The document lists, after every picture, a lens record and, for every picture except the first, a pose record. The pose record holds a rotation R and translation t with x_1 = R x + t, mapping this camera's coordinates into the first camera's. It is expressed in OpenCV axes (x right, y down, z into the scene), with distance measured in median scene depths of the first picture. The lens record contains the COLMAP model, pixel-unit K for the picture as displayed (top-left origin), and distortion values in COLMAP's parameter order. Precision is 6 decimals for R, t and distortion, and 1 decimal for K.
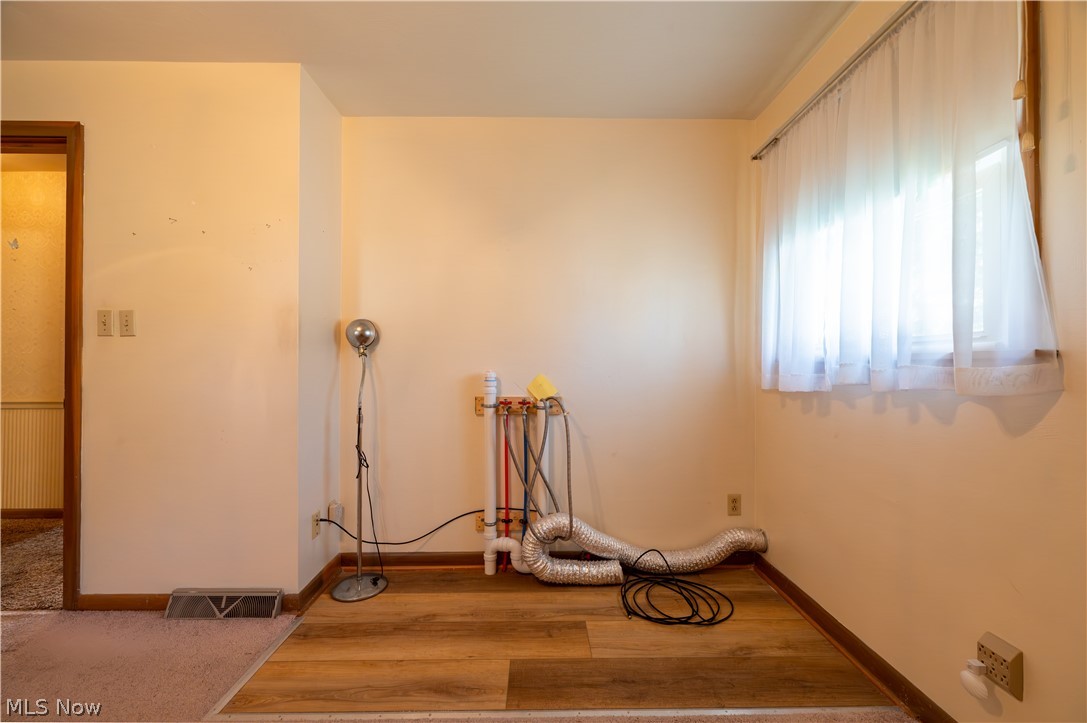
lens RADIAL K [[429.1, 0, 544.9], [0, 429.1, 361.9], [0, 0, 1]] dist [-0.002287, -0.000434]
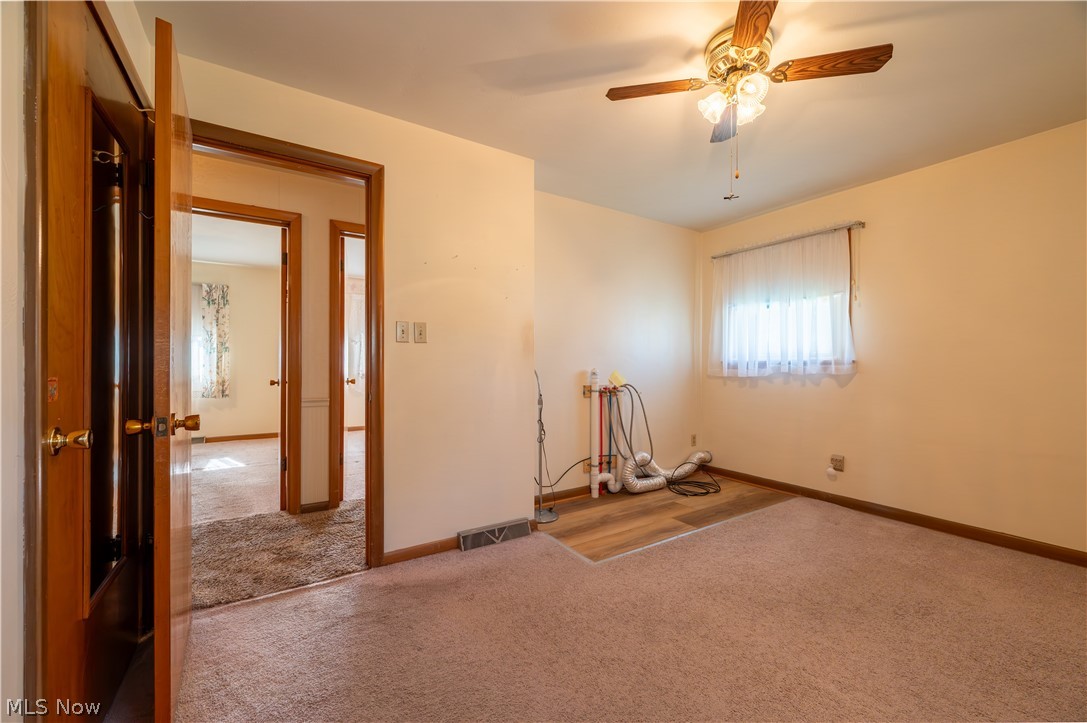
lens RADIAL K [[429.1, 0, 544.9], [0, 429.1, 361.9], [0, 0, 1]] dist [-0.002287, -0.000434]
pose [[0.848703, 0.001973, 0.528865, -1.344412], [-0.003419, 0.999993, 0.001756, -0.006724], [-0.528858, -0.003298, 0.848704, -0.283240]]
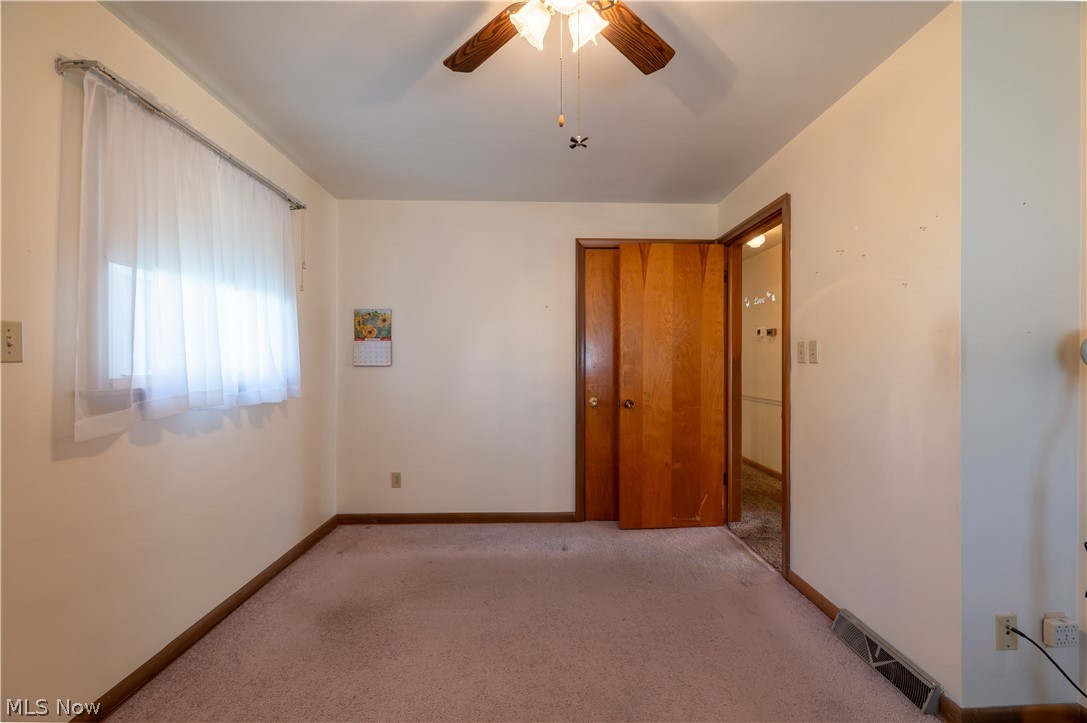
lens RADIAL K [[429.1, 0, 544.9], [0, 429.1, 361.9], [0, 0, 1]] dist [-0.002287, -0.000434]
pose [[0.007583, -0.002709, -0.999968, 0.165678], [0.005863, 0.999979, -0.002665, -0.065115], [0.999954, -0.005842, 0.007598, 0.274072]]
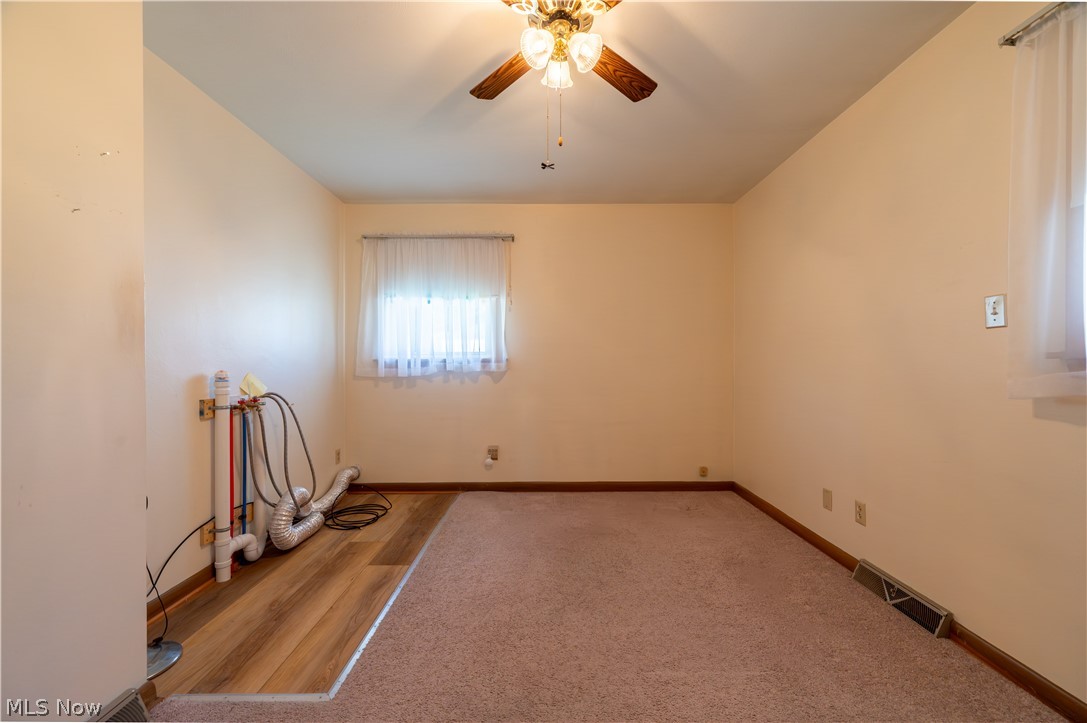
lens RADIAL K [[429.1, 0, 544.9], [0, 429.1, 361.9], [0, 0, 1]] dist [-0.002287, -0.000434]
pose [[0.013224, -0.002277, 0.999910, -1.301601], [-0.001634, 0.999996, 0.002299, -0.003211], [-0.999911, -0.001664, 0.013221, 0.319860]]
